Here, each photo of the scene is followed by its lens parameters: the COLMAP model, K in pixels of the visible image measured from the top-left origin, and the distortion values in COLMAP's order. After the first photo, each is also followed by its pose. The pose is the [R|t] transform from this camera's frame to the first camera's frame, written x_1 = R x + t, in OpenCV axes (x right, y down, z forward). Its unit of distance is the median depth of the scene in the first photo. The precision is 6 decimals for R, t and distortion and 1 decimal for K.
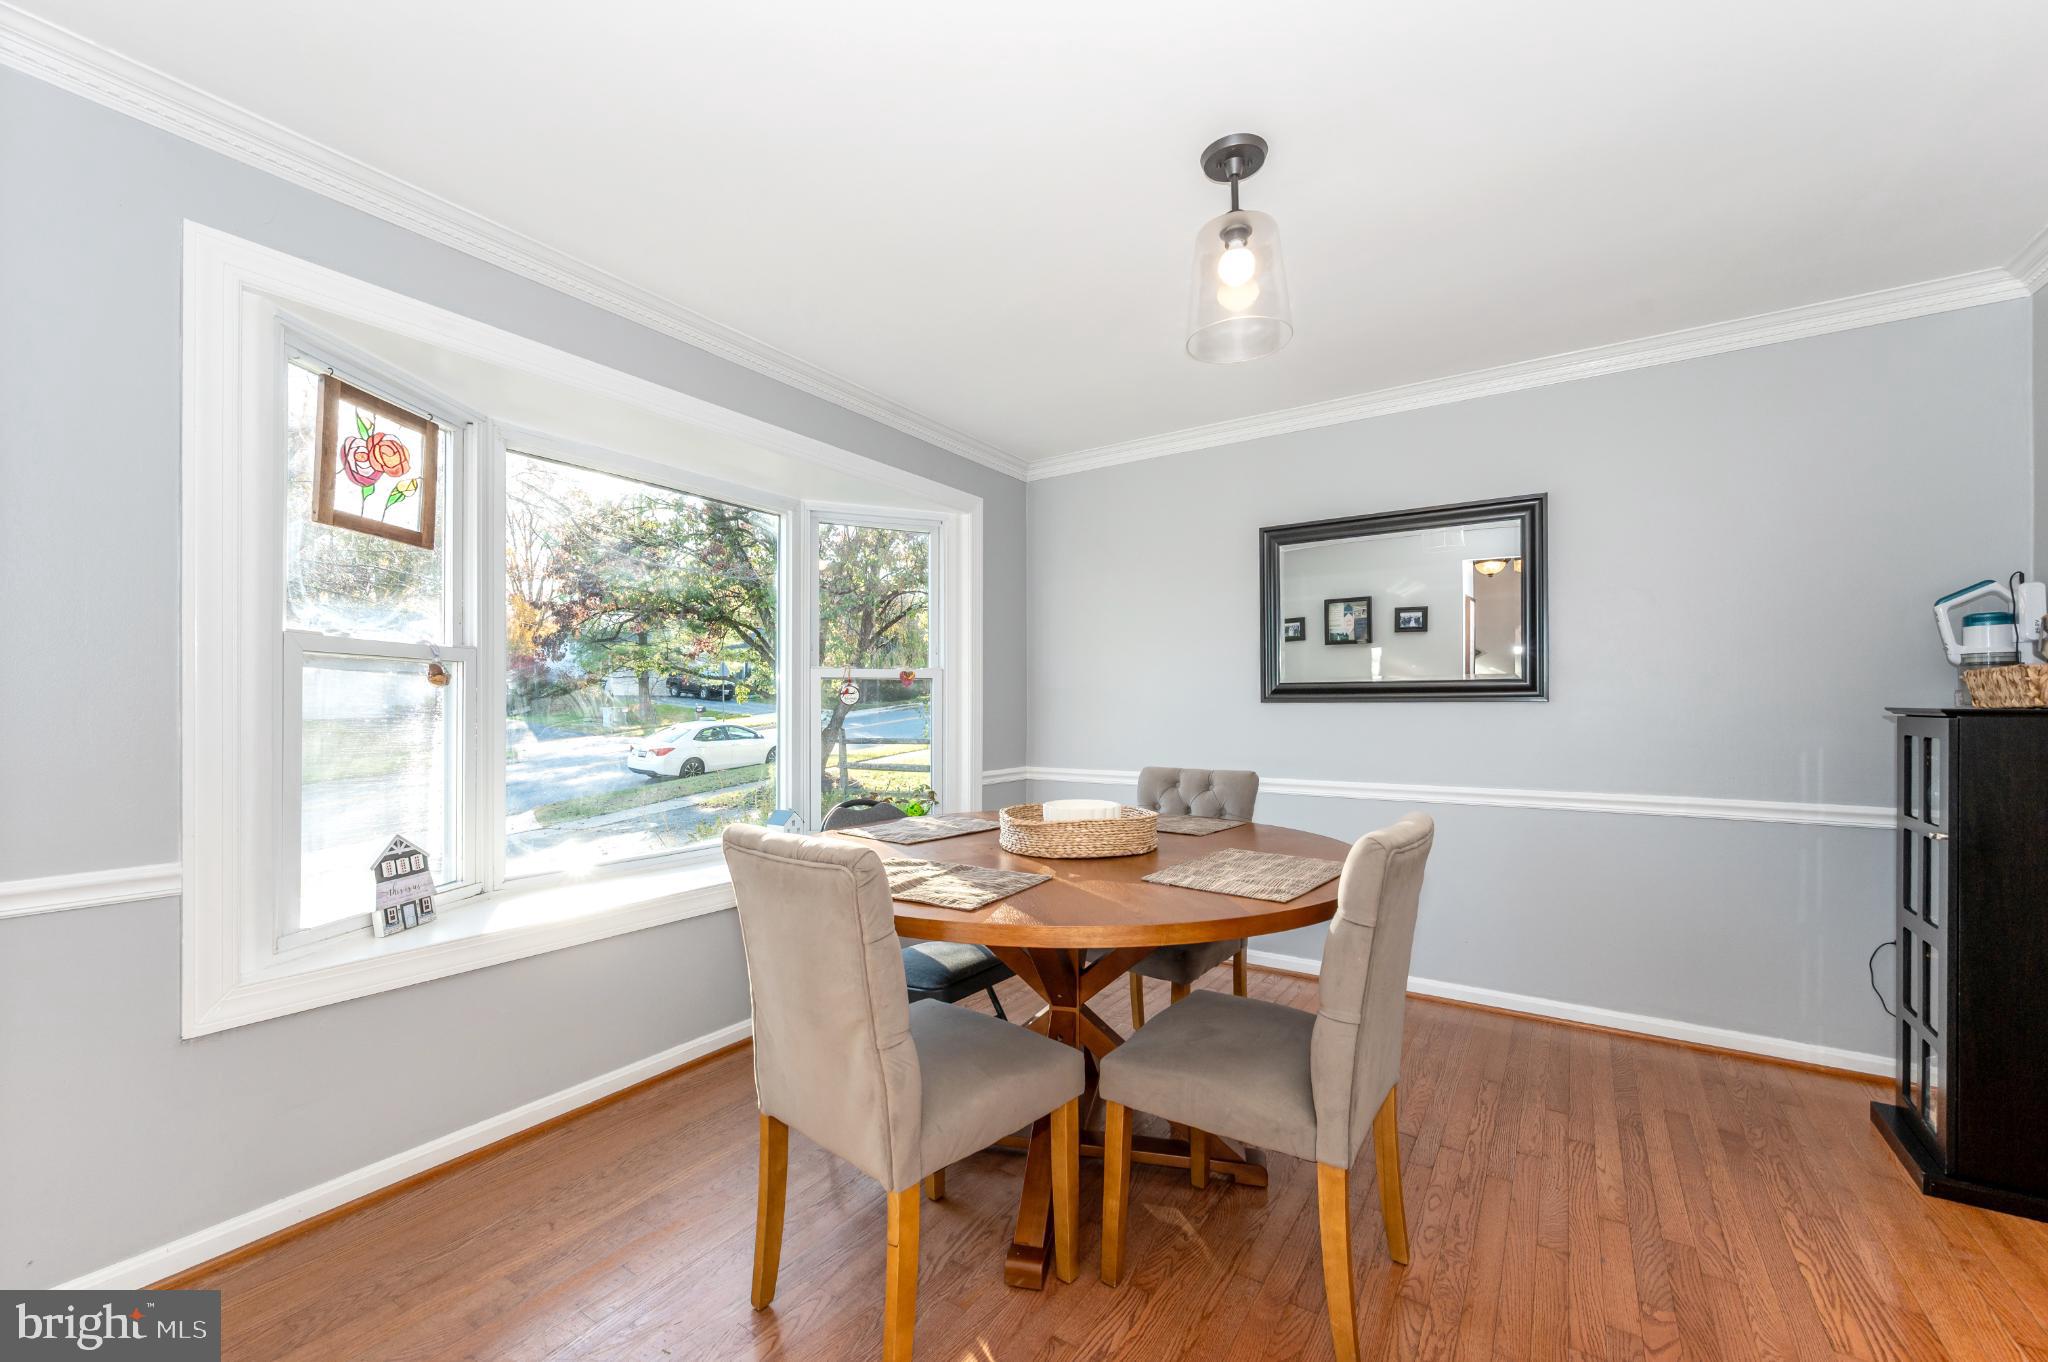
lens RADIAL K [[809.5, 0, 1029.9], [0, 809.5, 686.7], [0, 0, 1]] dist [0.001904, 0.000166]
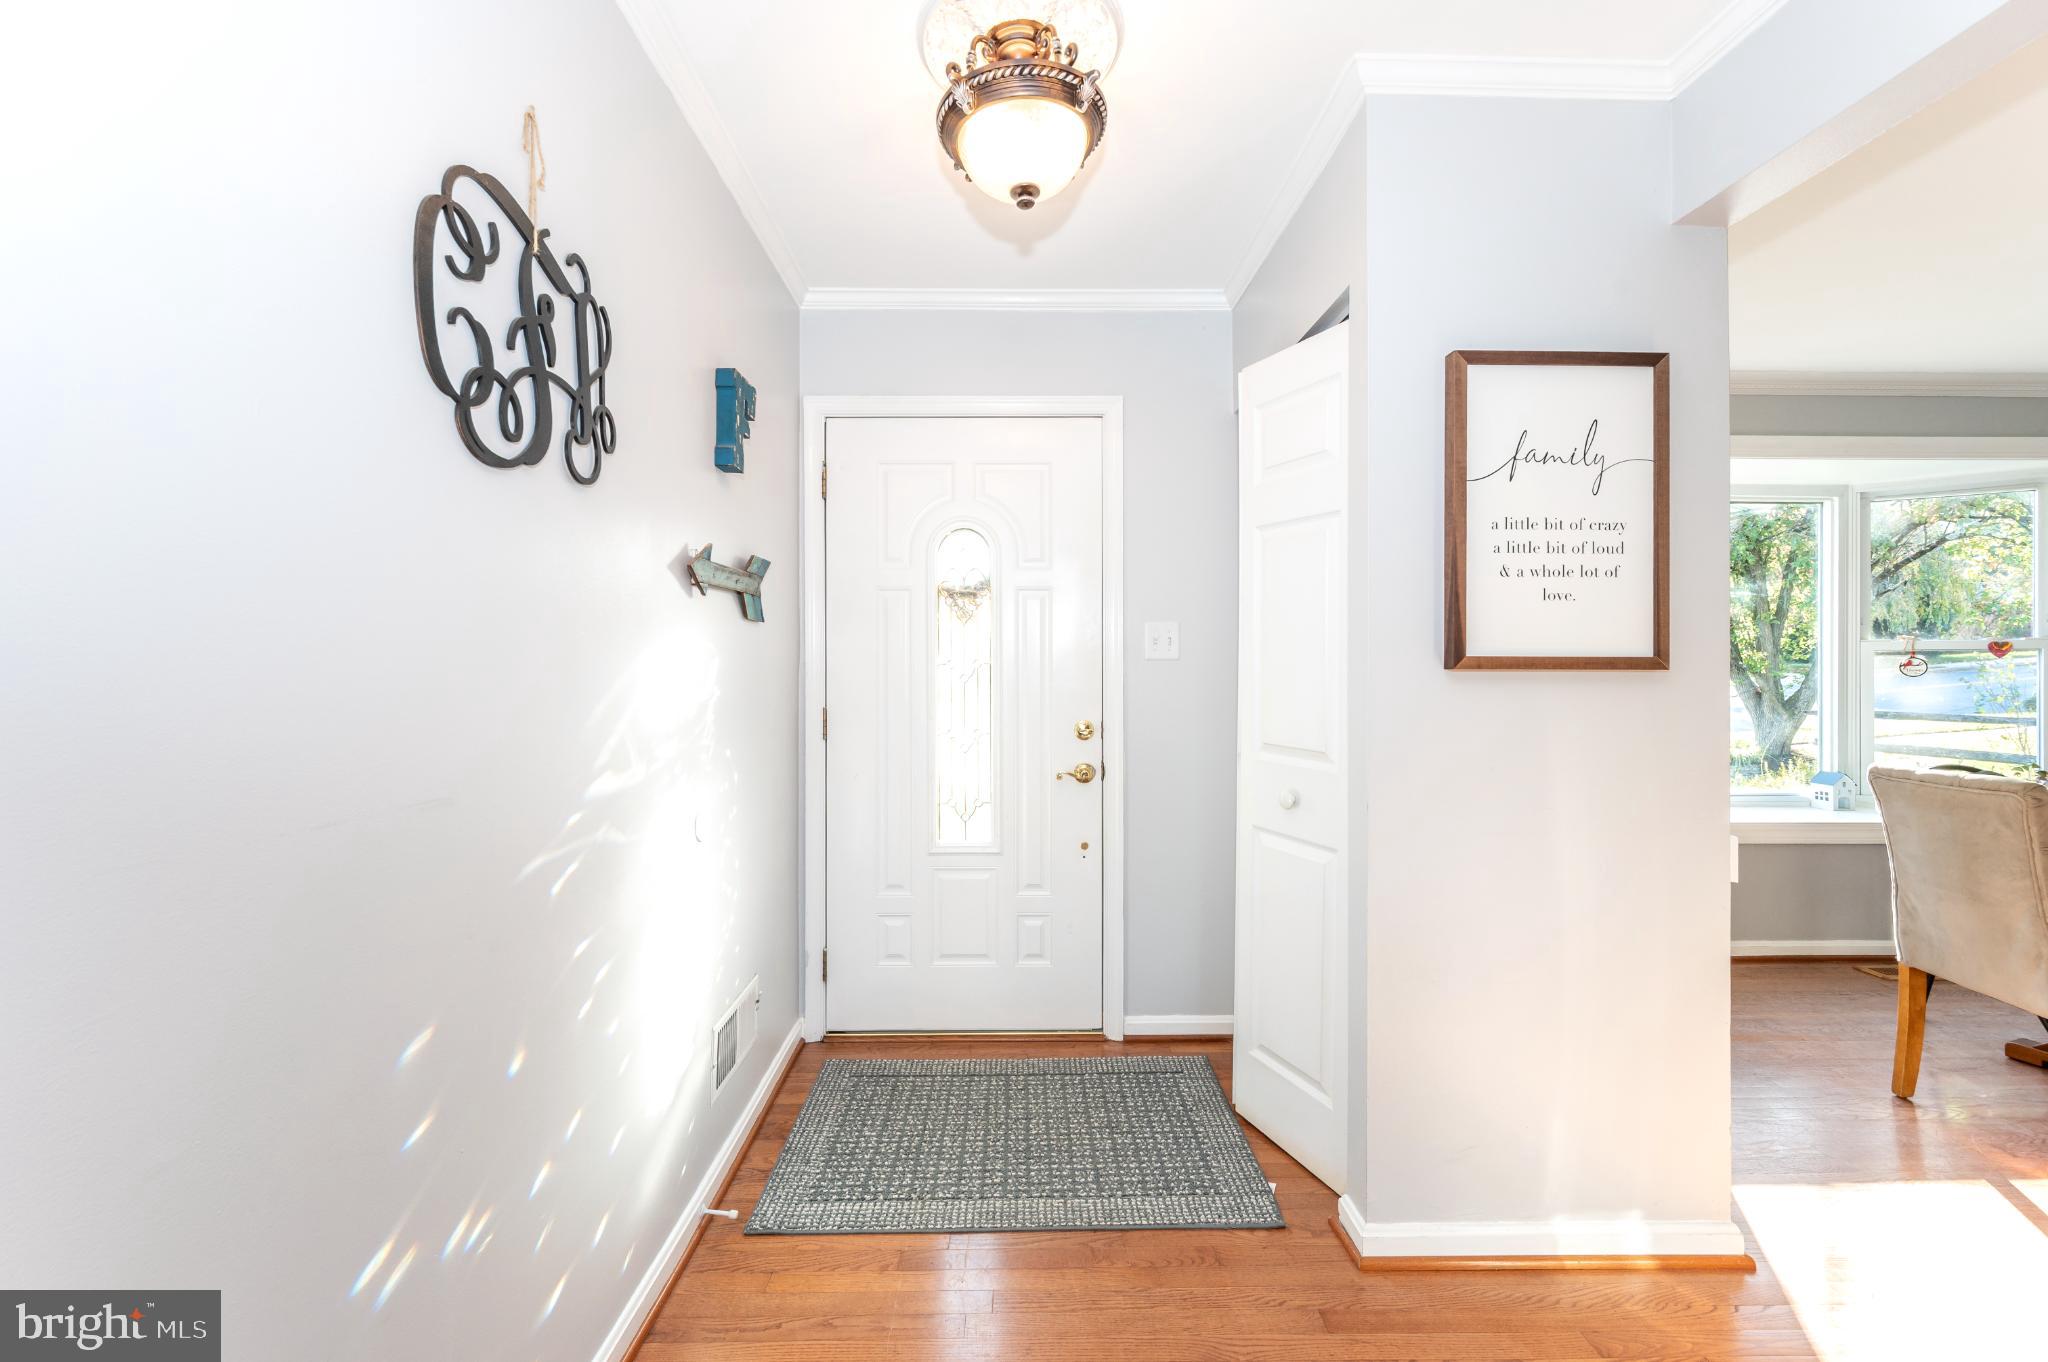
lens RADIAL K [[809.5, 0, 1029.9], [0, 809.5, 686.7], [0, 0, 1]] dist [0.001904, 0.000166]
pose [[0.567695, 0.004066, -0.823229, -0.011723], [0.028838, 0.999276, 0.024822, -0.022645], [0.822734, -0.037832, 0.567167, -0.514925]]
